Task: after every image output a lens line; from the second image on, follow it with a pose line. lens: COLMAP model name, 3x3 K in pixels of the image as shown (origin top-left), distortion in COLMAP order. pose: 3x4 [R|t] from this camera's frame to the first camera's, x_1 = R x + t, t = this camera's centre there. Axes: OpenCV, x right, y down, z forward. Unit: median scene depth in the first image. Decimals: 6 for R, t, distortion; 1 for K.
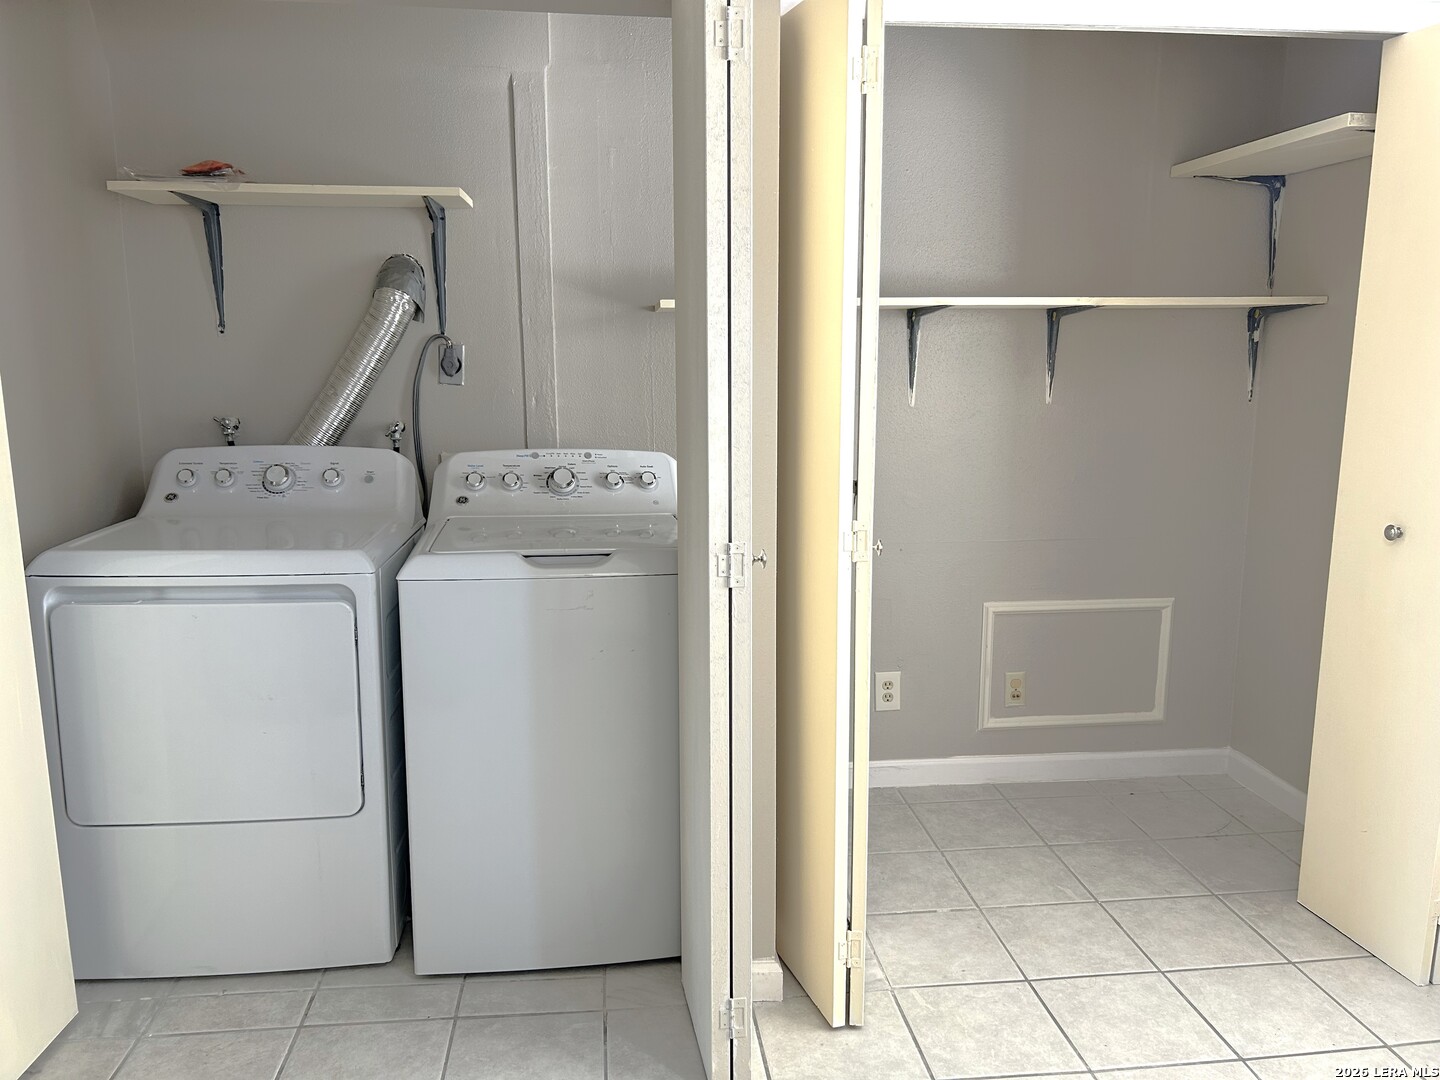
lens RADIAL K [[1088.7, 0, 728.8], [0, 1088.7, 544.5], [0, 0, 1]] dist [0.049254, -0.057760]
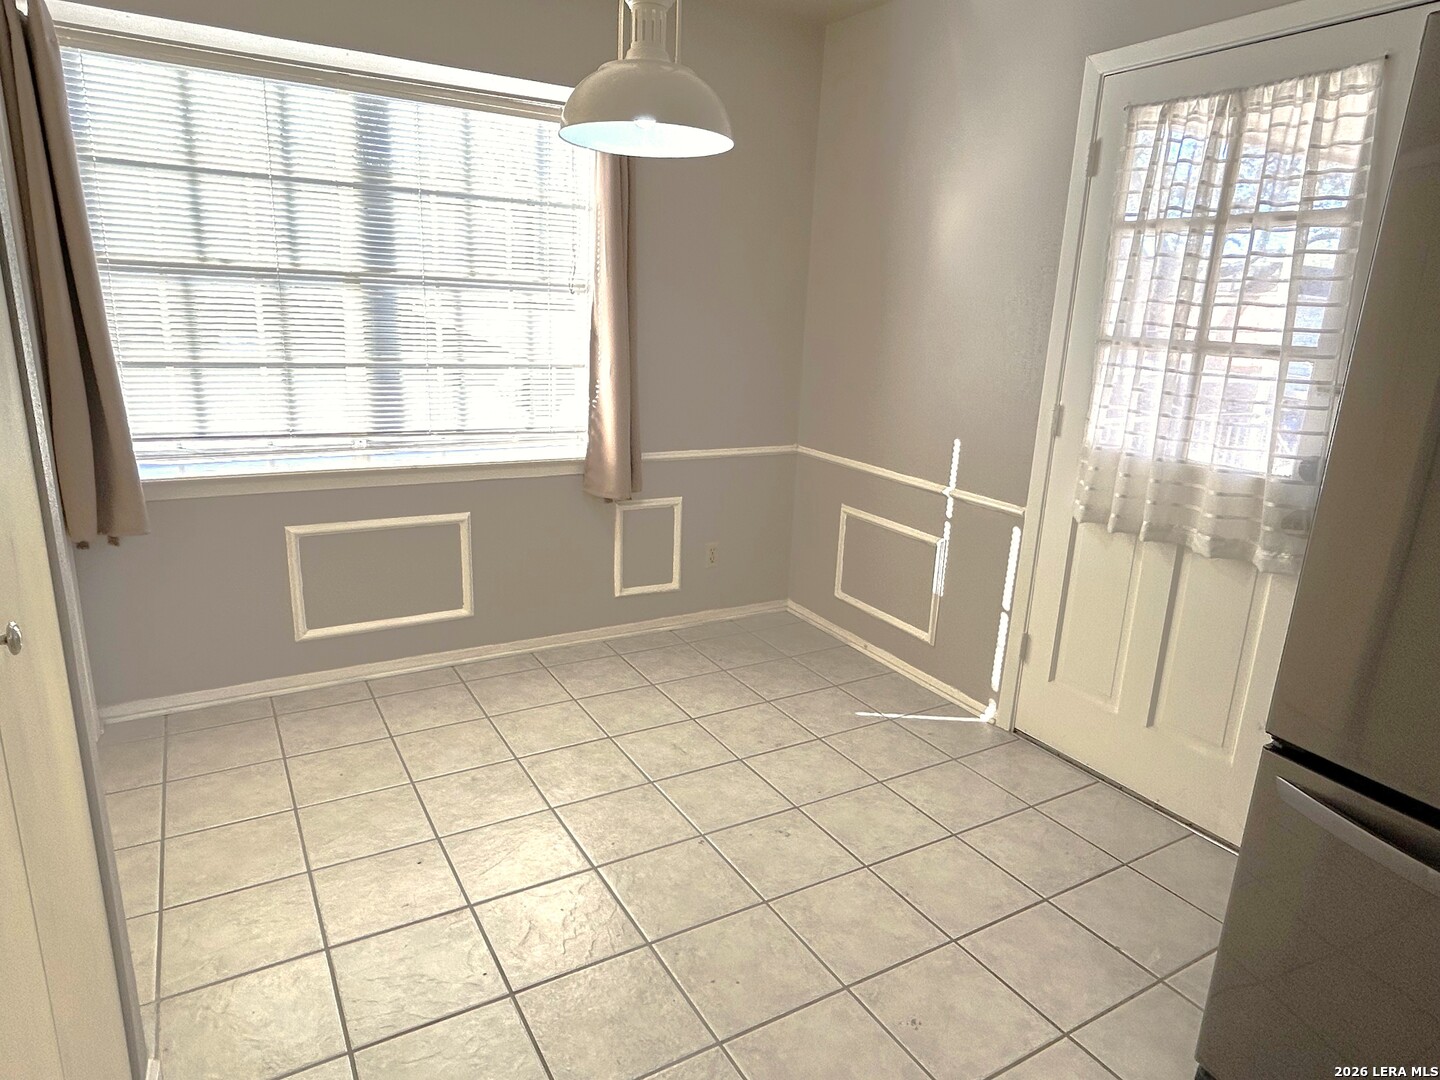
lens RADIAL K [[889.7, 0, 720.2], [0, 889.7, 539.8], [0, 0, 1]] dist [0.002823, -0.014338]
pose [[-0.425971, -0.245121, 0.870899, -0.514672], [0.119594, 0.938897, 0.322755, -0.118239], [-0.896798, 0.241638, -0.370628, 0.658179]]
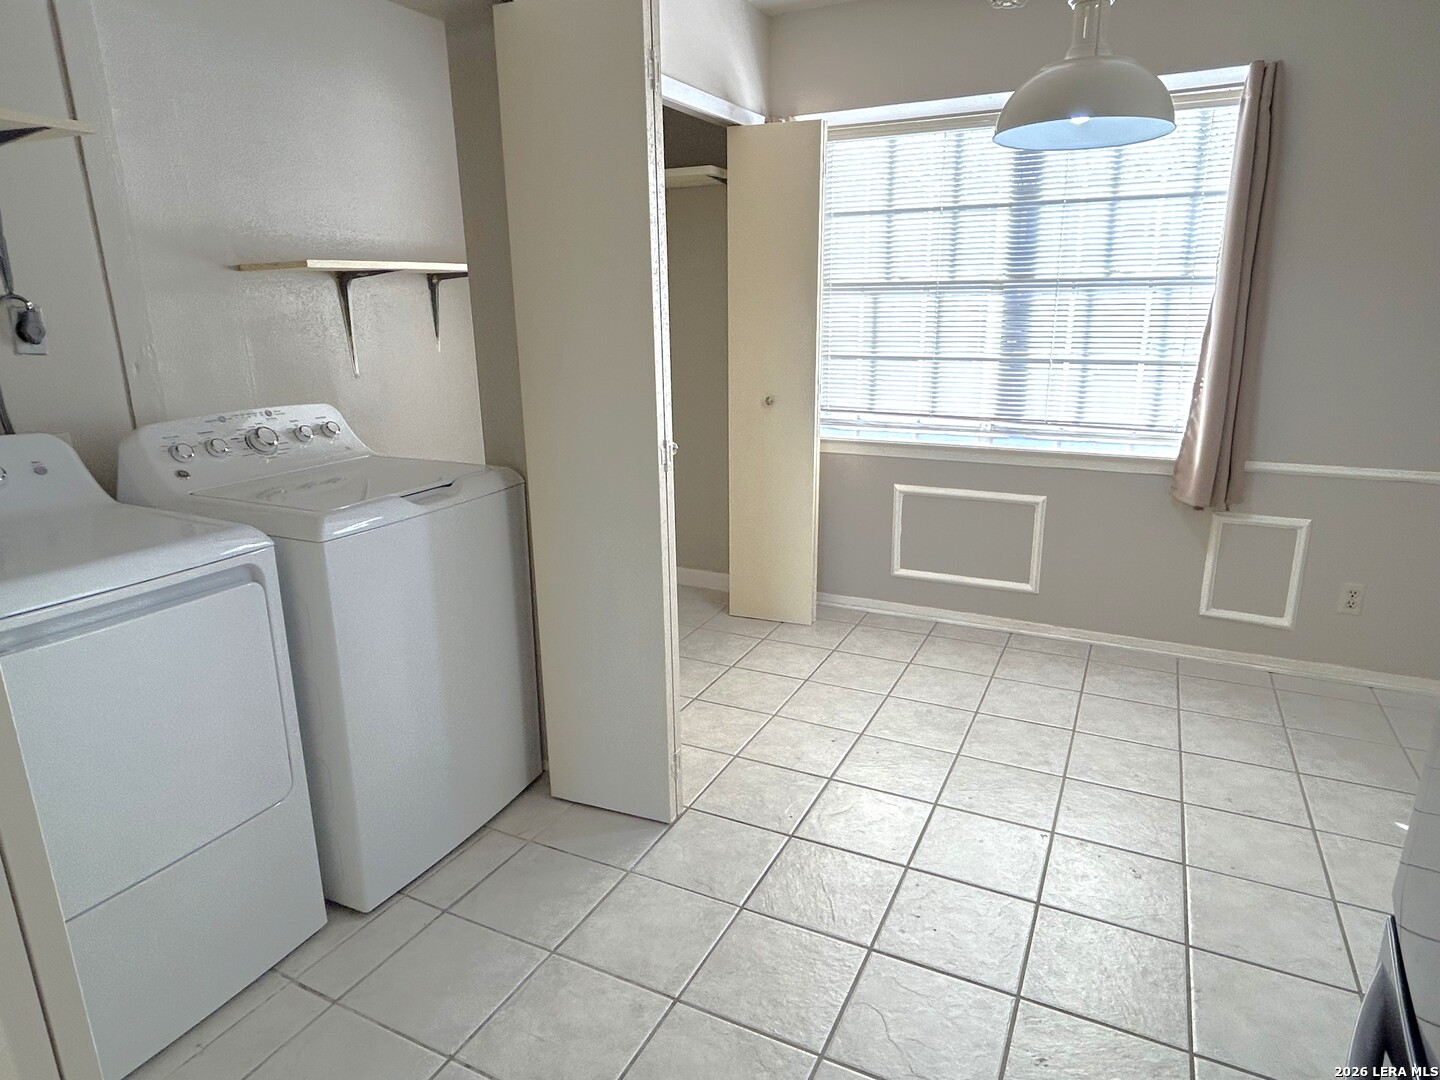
lens RADIAL K [[868.6, 0, 711.1], [0, 868.6, 537.1], [0, 0, 1]] dist [-0.005823, -0.003708]
pose [[0.542074, -0.226025, 0.809363, -0.609799], [0.162215, 0.973178, 0.163128, -0.035593], [-0.824526, 0.042863, 0.564199, 0.213475]]
